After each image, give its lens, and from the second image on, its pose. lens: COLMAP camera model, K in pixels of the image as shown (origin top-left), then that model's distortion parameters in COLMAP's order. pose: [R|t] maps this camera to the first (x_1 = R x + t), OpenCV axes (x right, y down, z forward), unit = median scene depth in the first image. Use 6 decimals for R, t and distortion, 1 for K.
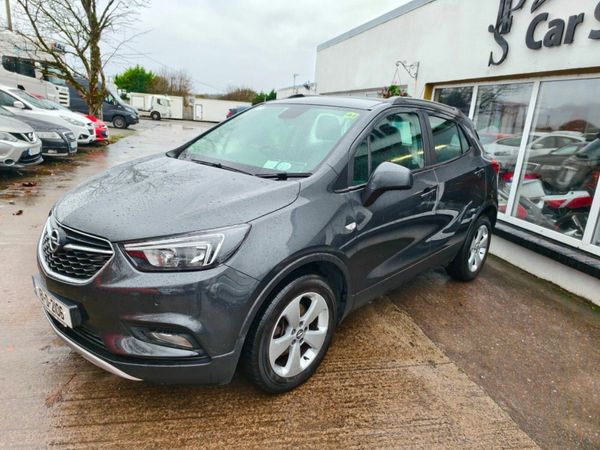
lens RADIAL K [[419.5, 0, 299.3], [0, 419.5, 226.0], [0, 0, 1]] dist [0.016802, -0.014590]
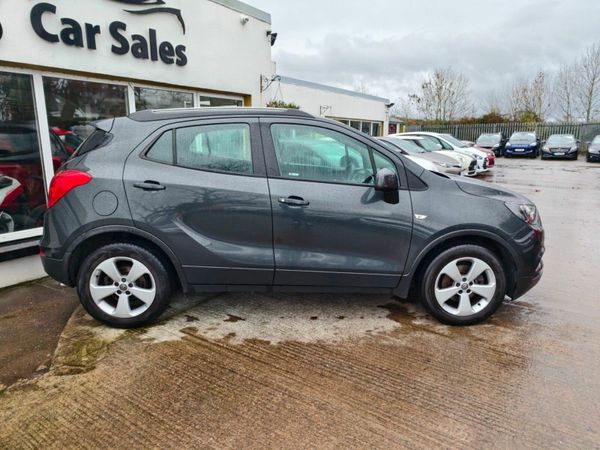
lens RADIAL K [[419.5, 0, 308.5], [0, 419.5, 222.3], [0, 0, 1]] dist [0.016802, -0.014590]
pose [[-0.713921, -0.220115, 0.664730, -0.552904], [0.121597, 0.895913, 0.427263, -0.401197], [-0.689587, 0.385861, -0.612847, 1.363491]]
